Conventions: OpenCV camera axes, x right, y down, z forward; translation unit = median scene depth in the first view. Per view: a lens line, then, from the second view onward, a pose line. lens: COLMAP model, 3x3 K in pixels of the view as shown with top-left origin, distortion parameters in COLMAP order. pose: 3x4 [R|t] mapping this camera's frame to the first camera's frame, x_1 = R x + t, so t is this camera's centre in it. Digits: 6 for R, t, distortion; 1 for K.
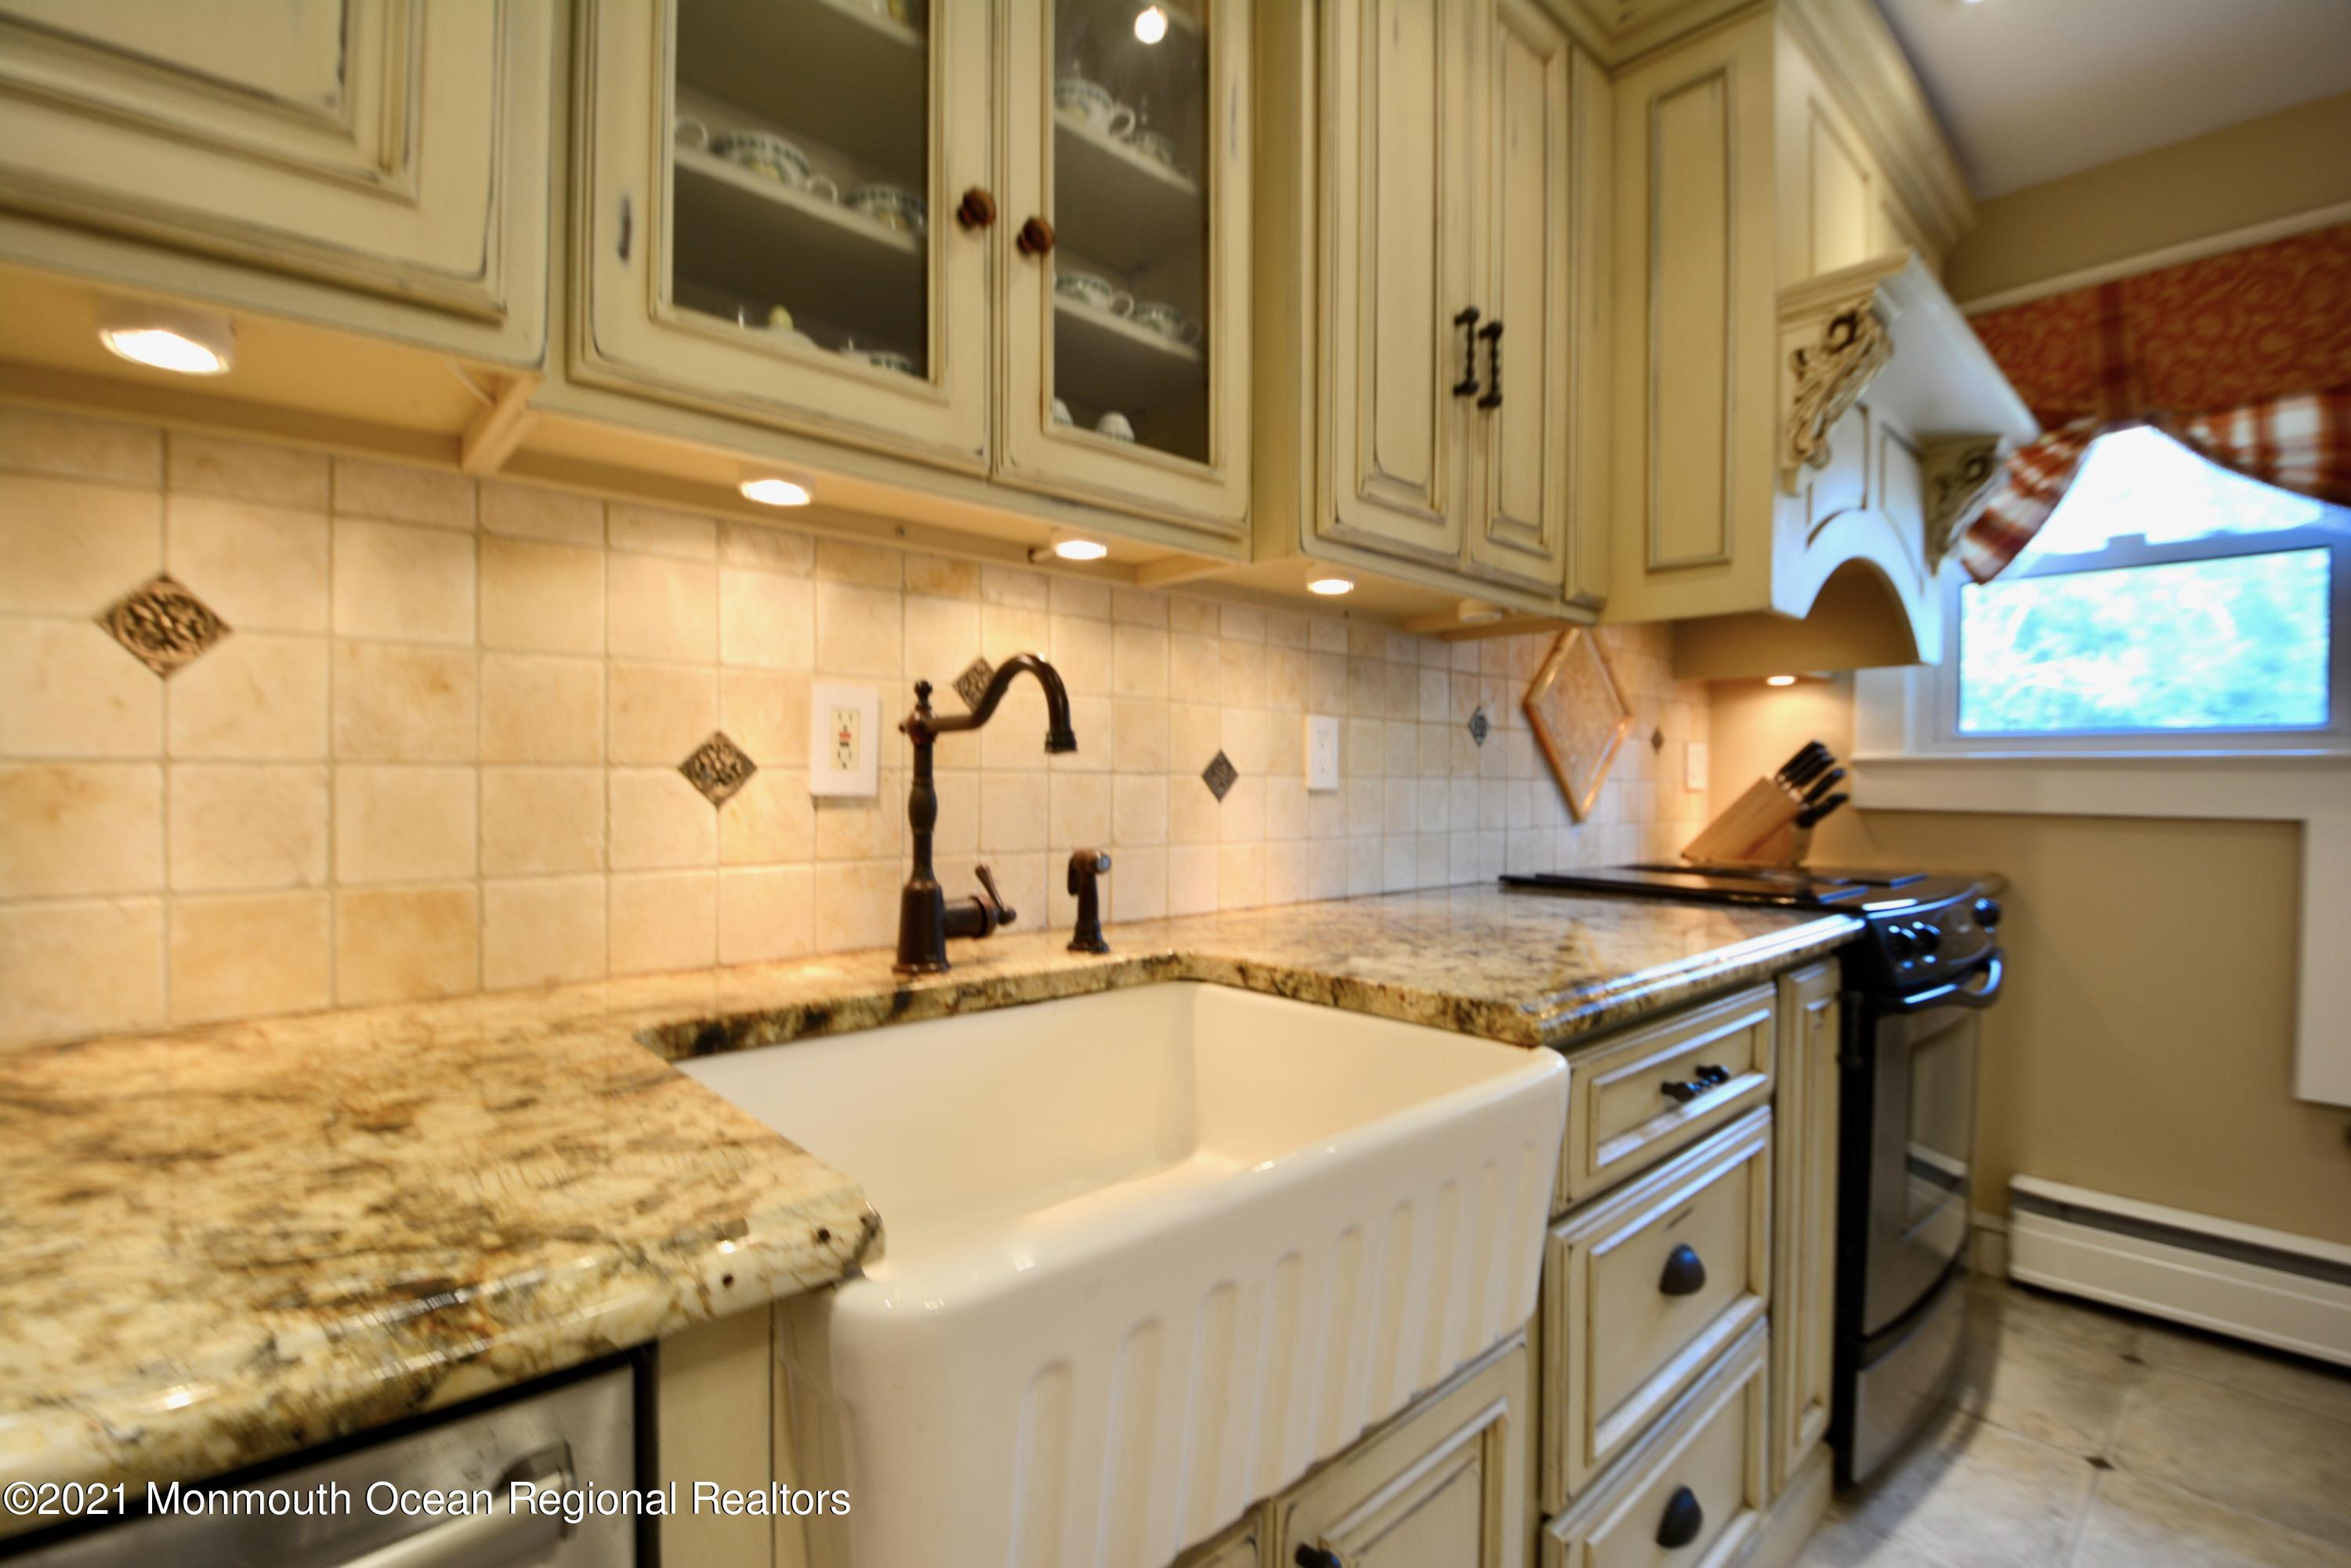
lens RADIAL K [[1033.6, 0, 1184.5], [0, 1033.6, 787.2], [0, 0, 1]] dist [0.002352, -0.018836]
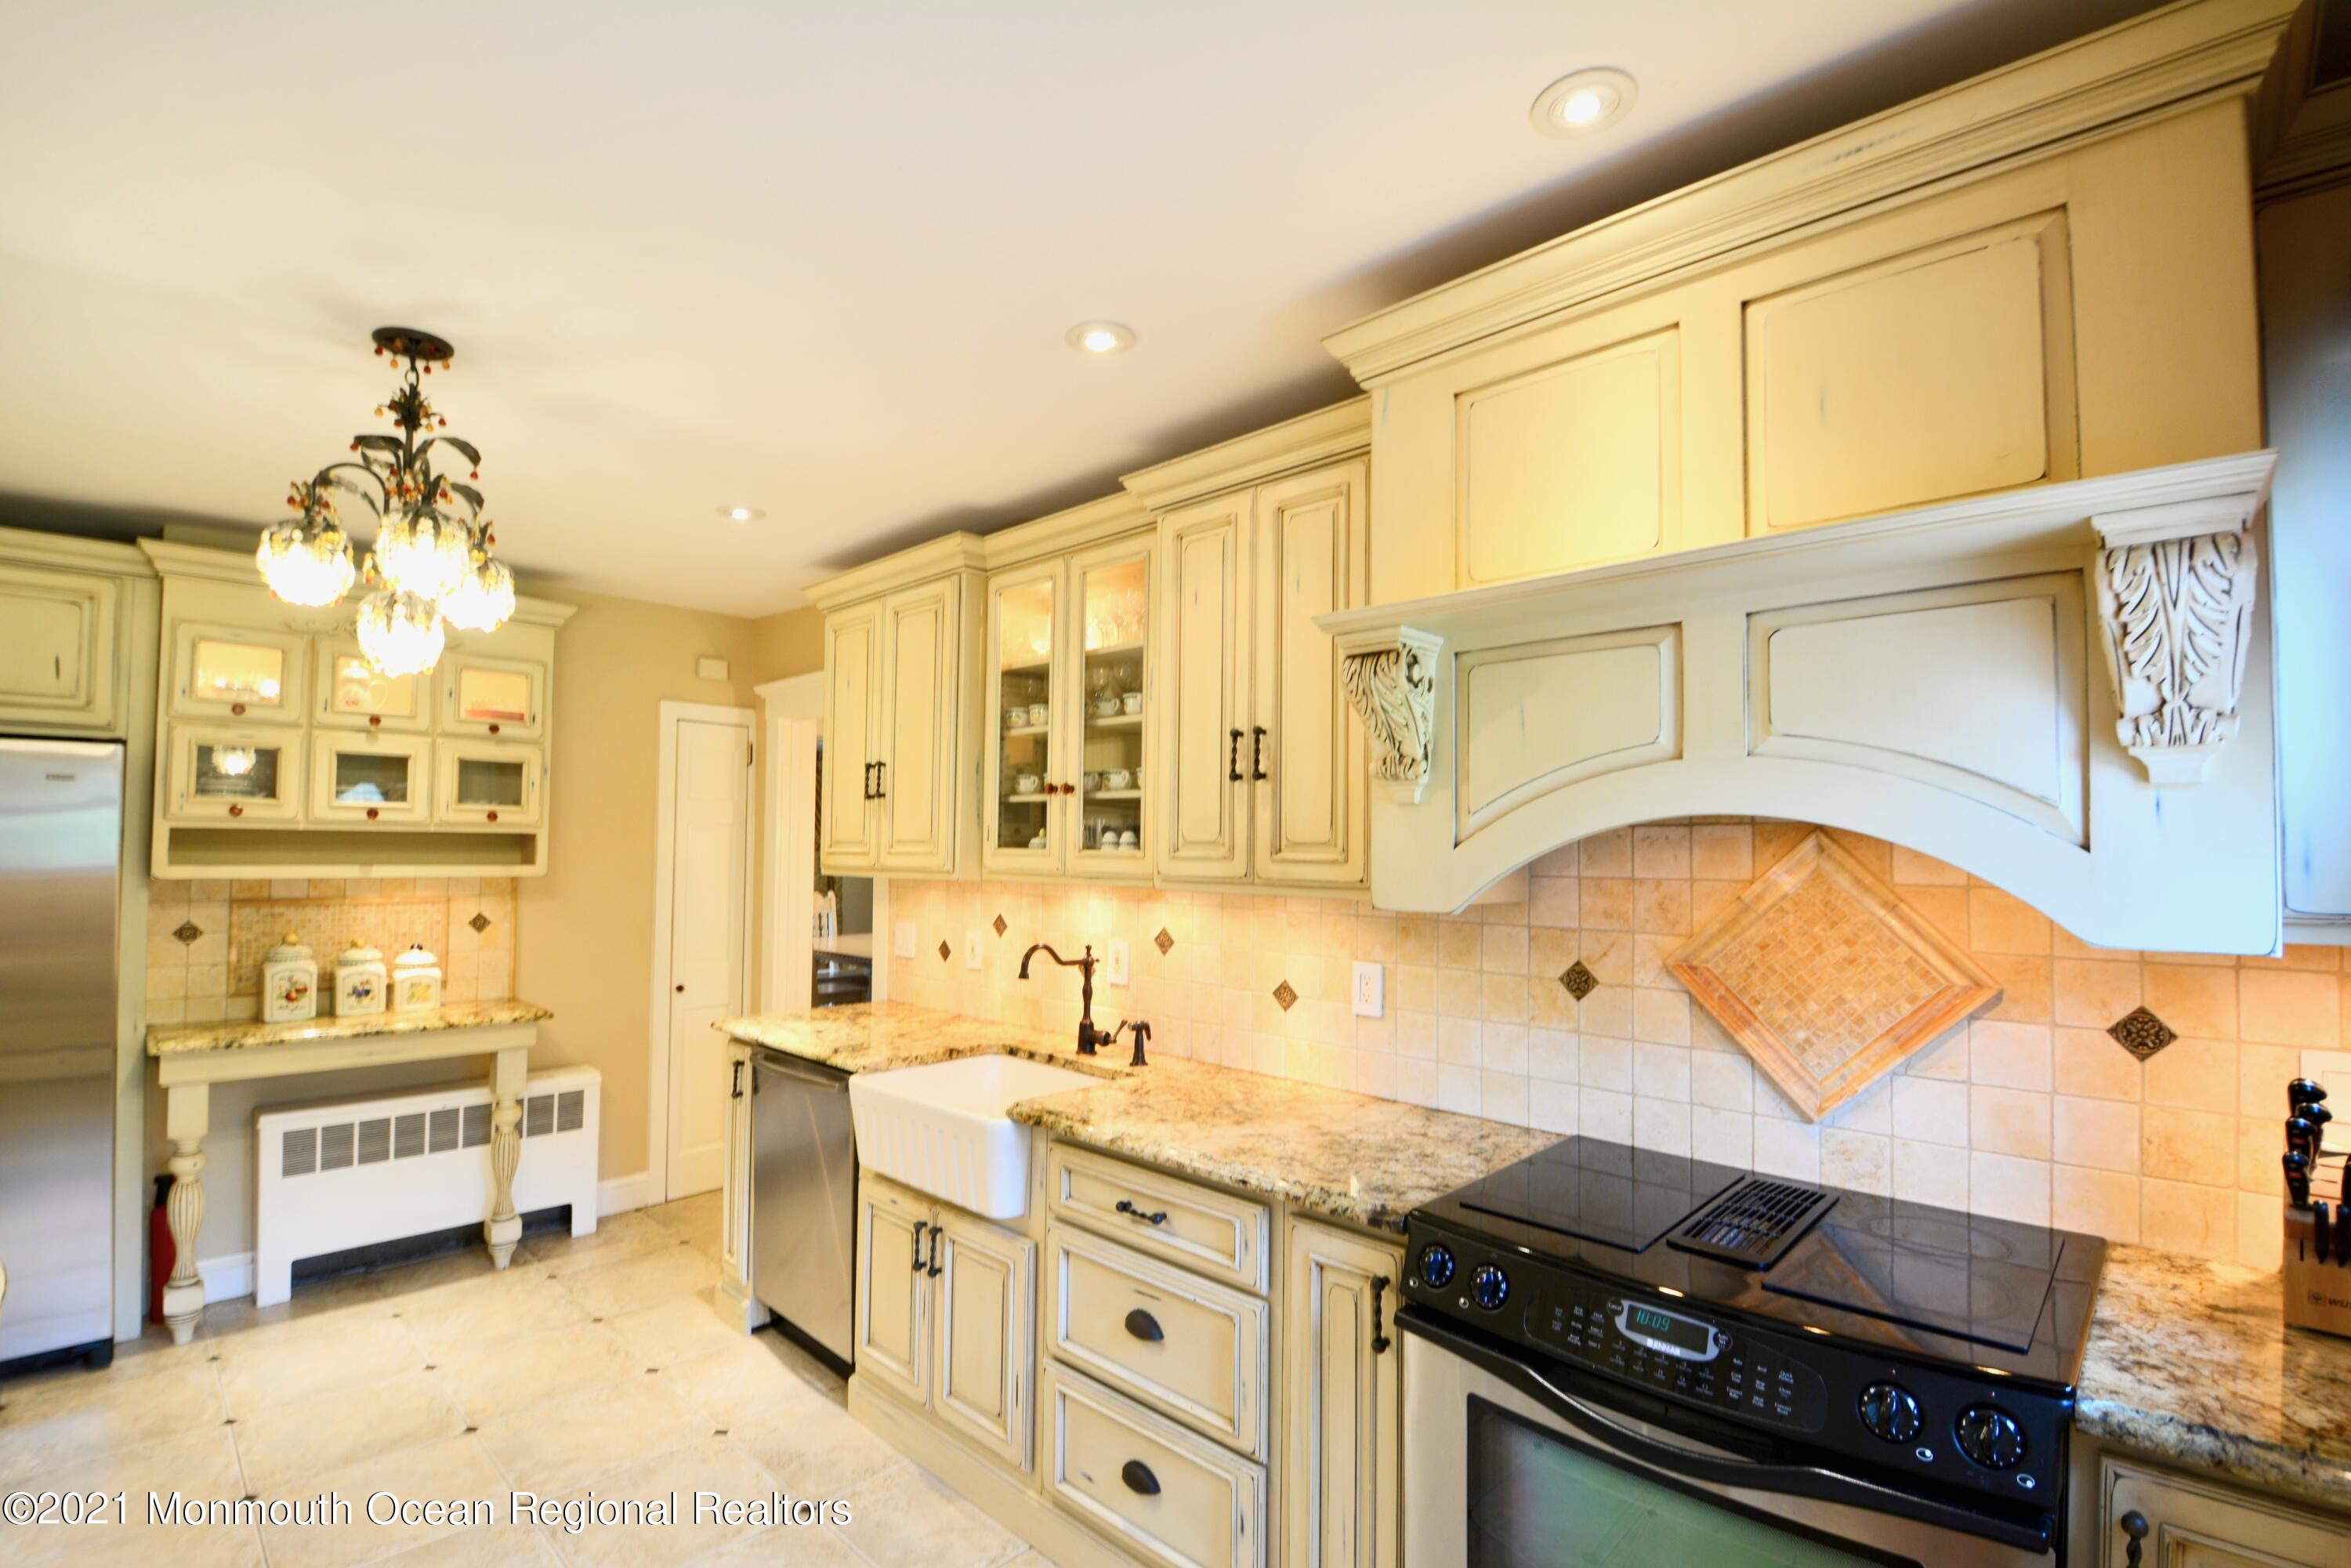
lens RADIAL K [[1067.6, 0, 1165.1], [0, 1067.6, 810.9], [0, 0, 1]] dist [0.006841, -0.020850]
pose [[0.056835, -0.041197, -0.997533, 2.224293], [-0.017157, 0.998960, -0.042233, -0.294803], [0.998236, 0.019515, 0.056069, 0.908743]]
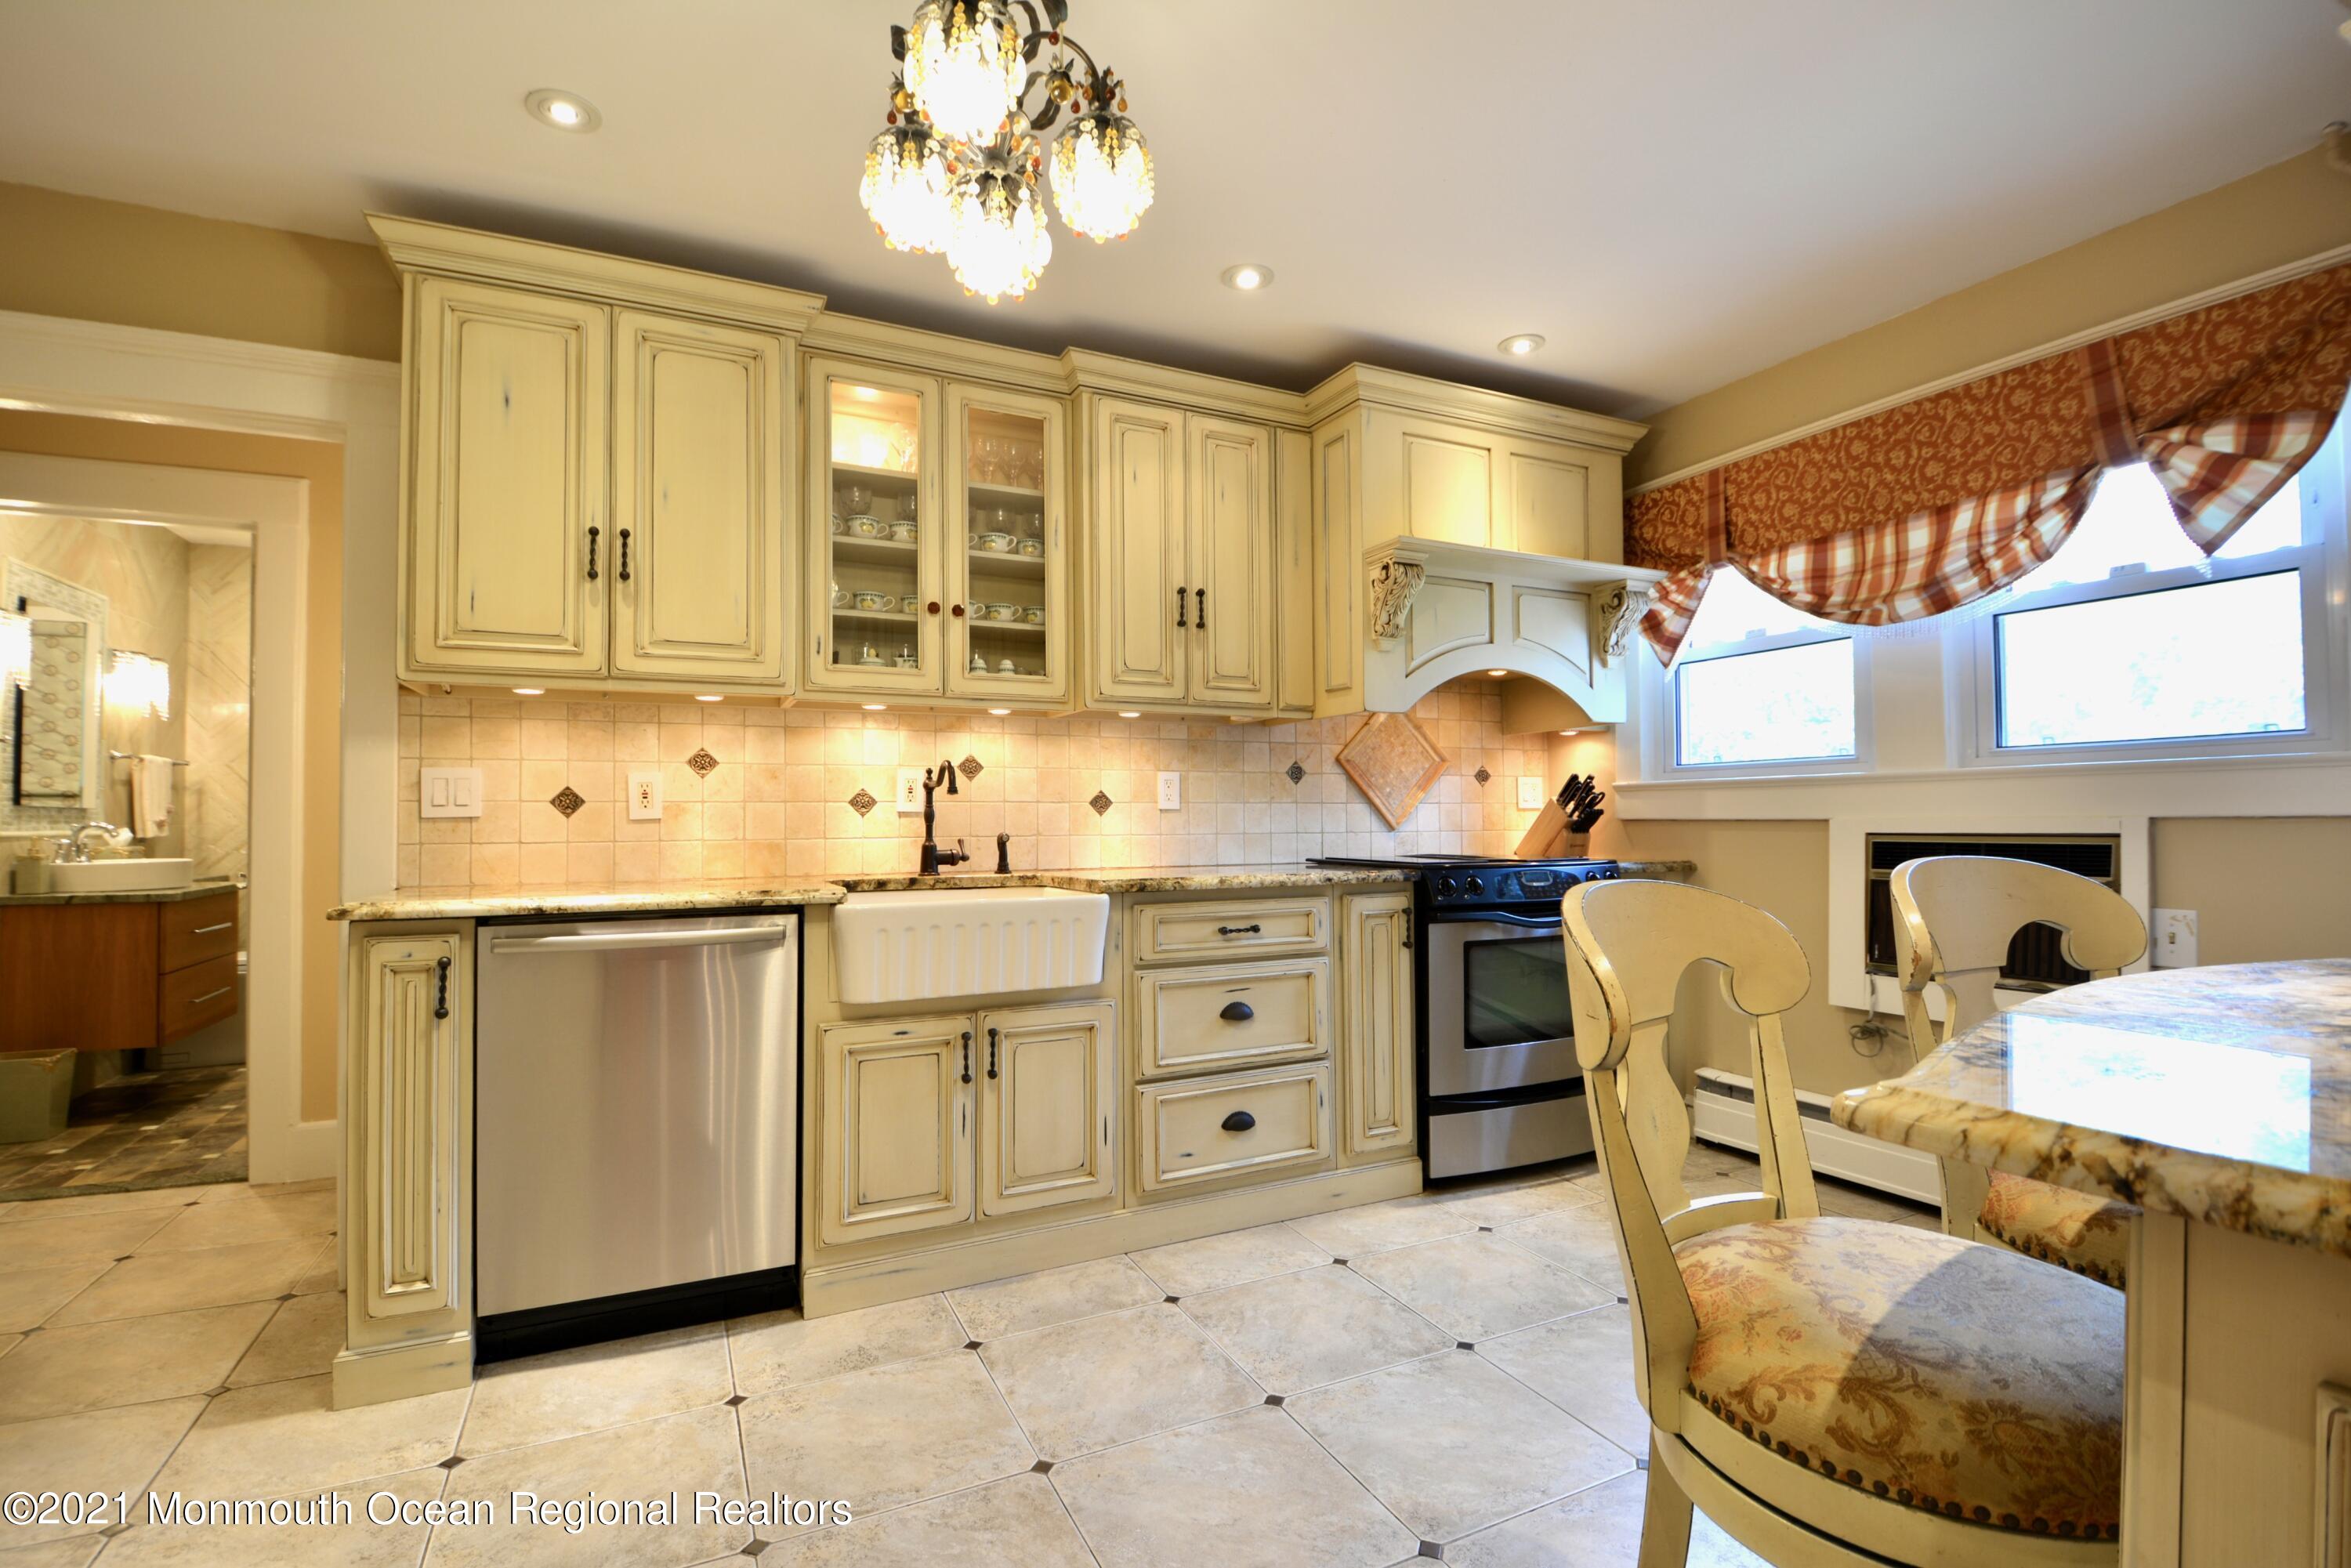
lens RADIAL K [[1066.1, 0, 1185.2], [0, 1066.1, 789.1], [0, 0, 1]] dist [0.009510, -0.020421]
pose [[0.960647, -0.022252, -0.276880, 1.022030], [0.012630, 0.999254, -0.036486, 0.053938], [0.277486, 0.031553, 0.960212, -1.315004]]
